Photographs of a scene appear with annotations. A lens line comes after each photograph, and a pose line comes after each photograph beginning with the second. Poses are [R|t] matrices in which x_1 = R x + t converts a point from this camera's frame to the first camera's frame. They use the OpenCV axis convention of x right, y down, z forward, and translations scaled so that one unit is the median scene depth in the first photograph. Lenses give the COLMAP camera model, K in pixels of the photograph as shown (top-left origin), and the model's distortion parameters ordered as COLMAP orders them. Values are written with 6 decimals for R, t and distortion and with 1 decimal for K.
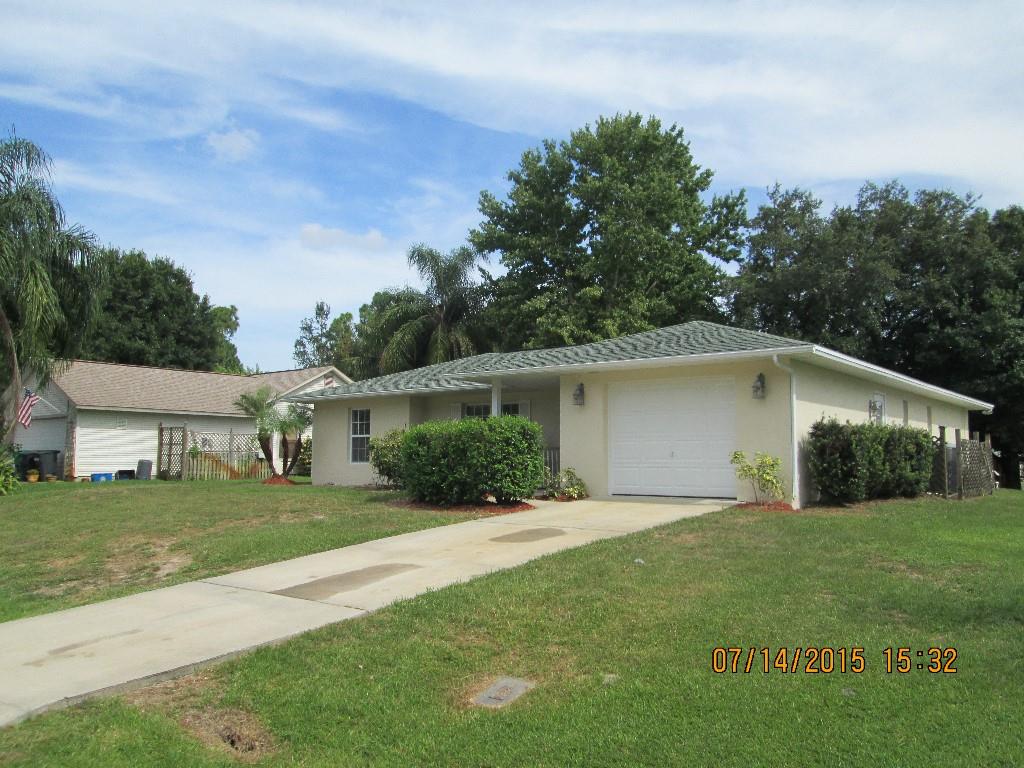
lens RADIAL K [[861.0, 0, 517.9], [0, 861.0, 391.1], [0, 0, 1]] dist [-0.029111, 0.012382]
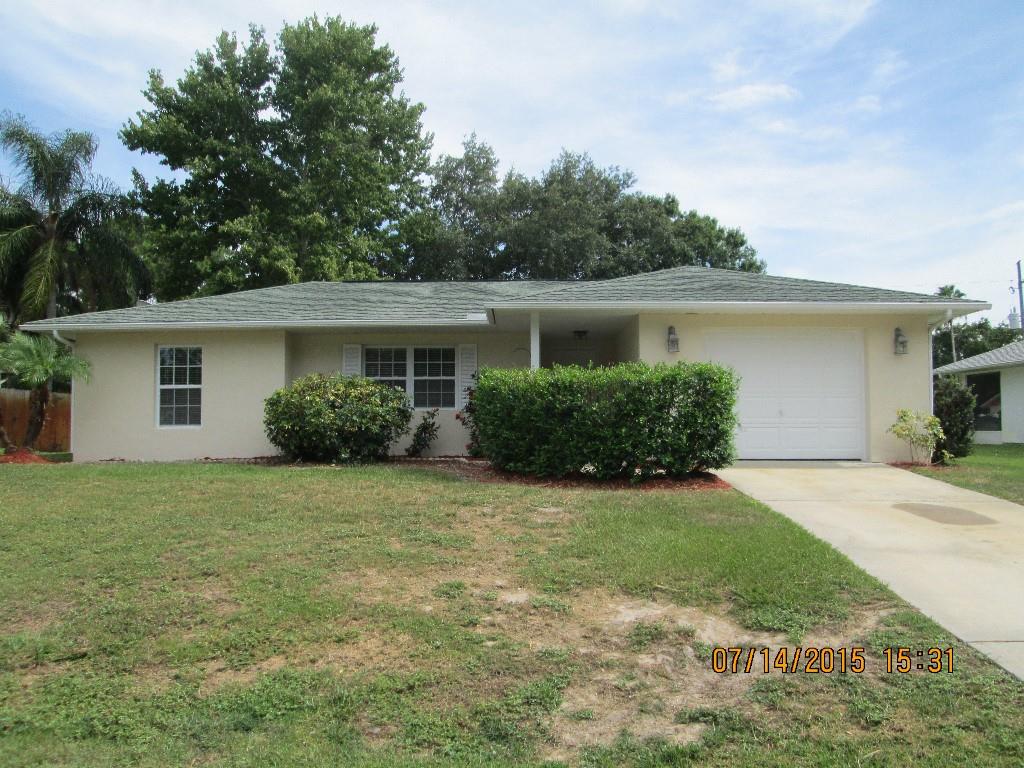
lens RADIAL K [[861.0, 0, 517.9], [0, 861.0, 391.1], [0, 0, 1]] dist [-0.029111, 0.012382]
pose [[0.796814, 0.016434, 0.604001, -0.373791], [-0.042987, 0.998639, 0.029539, 0.024168], [-0.602694, -0.049501, 0.796436, 0.302262]]
